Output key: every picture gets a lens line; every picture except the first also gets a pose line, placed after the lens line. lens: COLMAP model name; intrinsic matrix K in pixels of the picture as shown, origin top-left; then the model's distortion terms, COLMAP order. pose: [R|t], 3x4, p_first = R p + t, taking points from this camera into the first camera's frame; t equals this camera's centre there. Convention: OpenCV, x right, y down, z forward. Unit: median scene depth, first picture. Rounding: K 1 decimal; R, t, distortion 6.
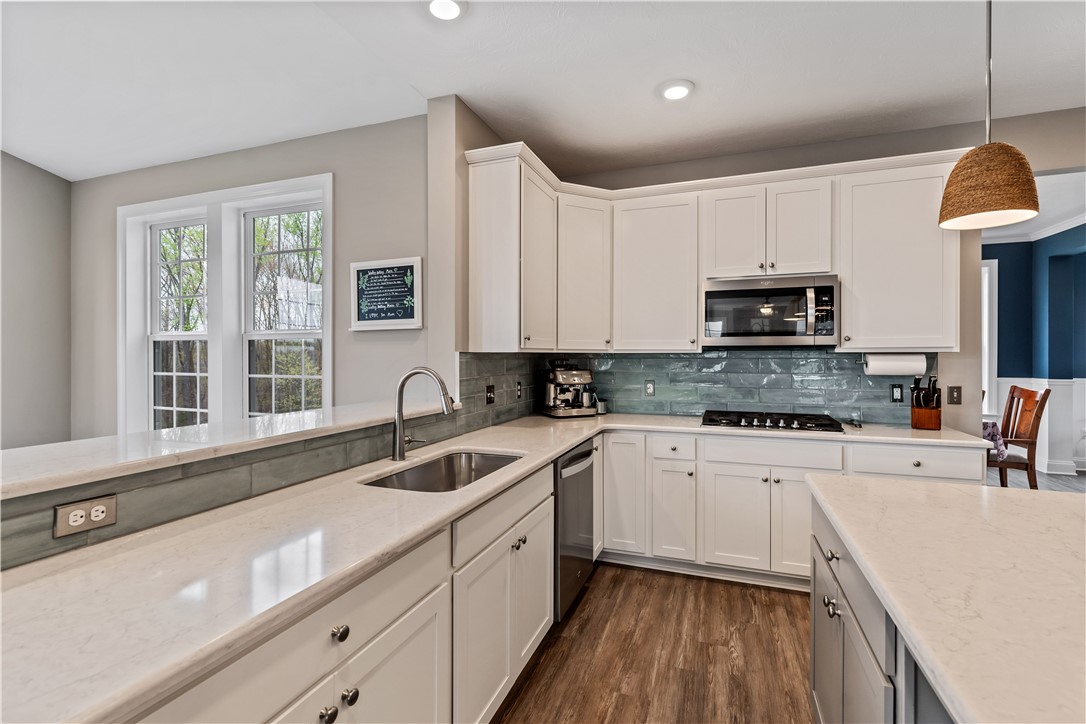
lens RADIAL K [[493.0, 0, 544.6], [0, 493.0, 358.9], [0, 0, 1]] dist [0.001230, 0.000790]
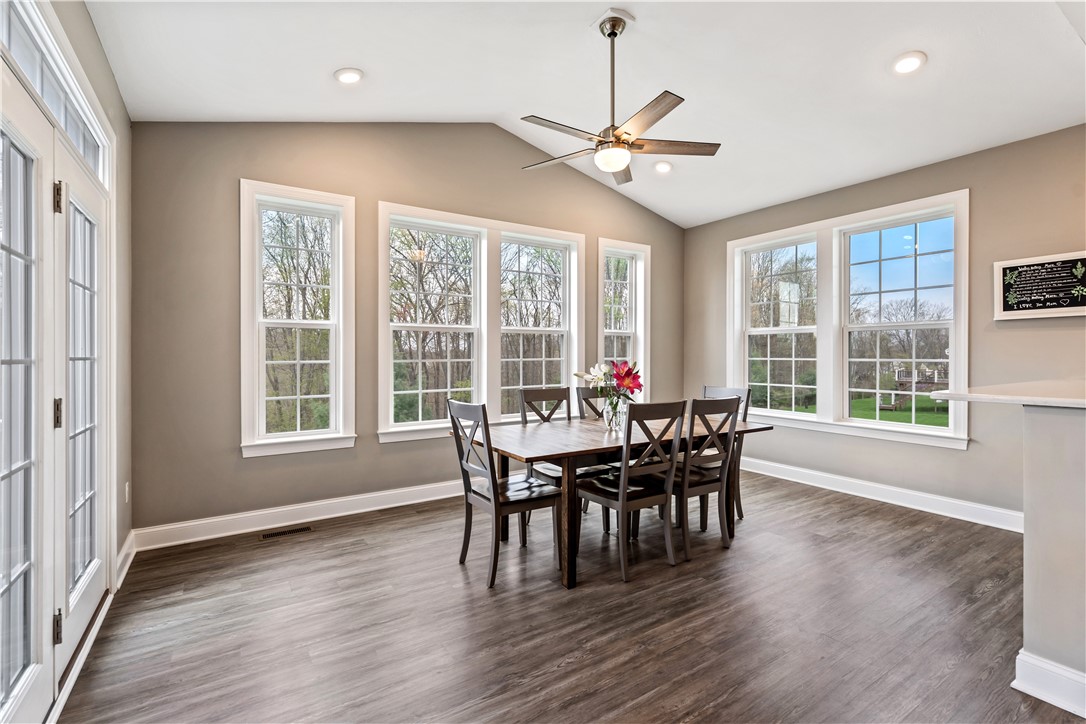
lens RADIAL K [[493.0, 0, 544.6], [0, 493.0, 358.9], [0, 0, 1]] dist [0.001230, 0.000790]
pose [[0.802812, 0.005117, -0.596210, -0.561937], [-0.003514, 0.999986, 0.003852, 0.035234], [0.596222, -0.000997, 0.802819, -0.593539]]
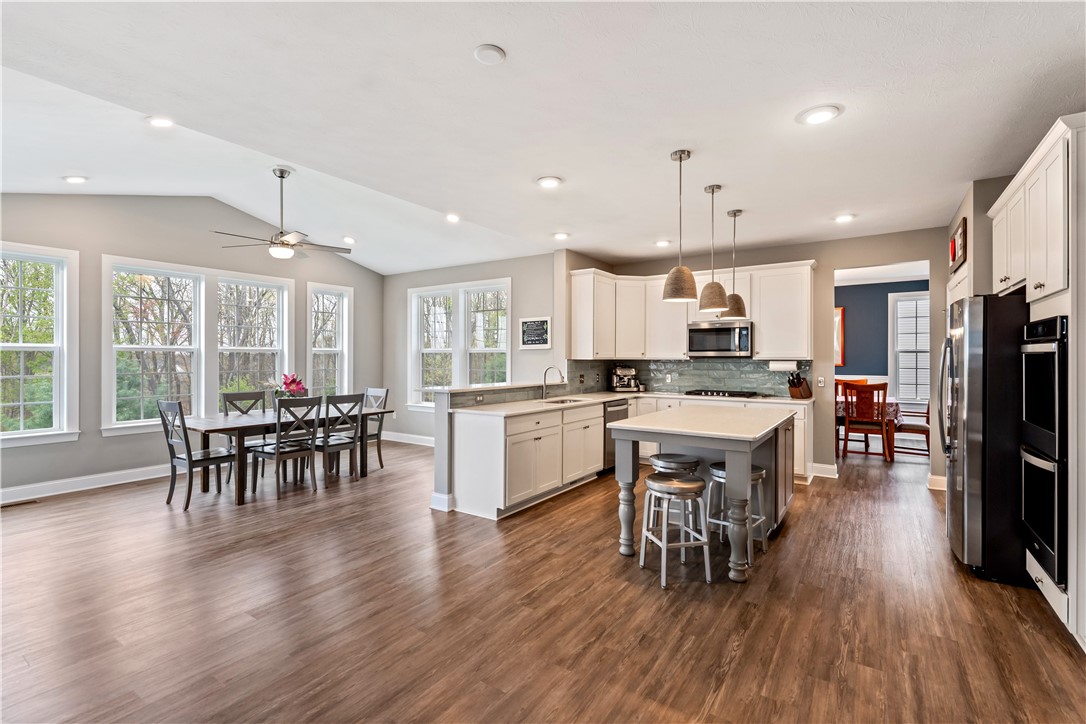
lens RADIAL K [[493.0, 0, 544.6], [0, 493.0, 358.9], [0, 0, 1]] dist [0.001230, 0.000790]
pose [[0.971740, 0.001407, -0.236049, 0.240401], [-0.002610, 0.999985, -0.004786, -0.004366], [0.236039, 0.005267, 0.971729, -1.134413]]
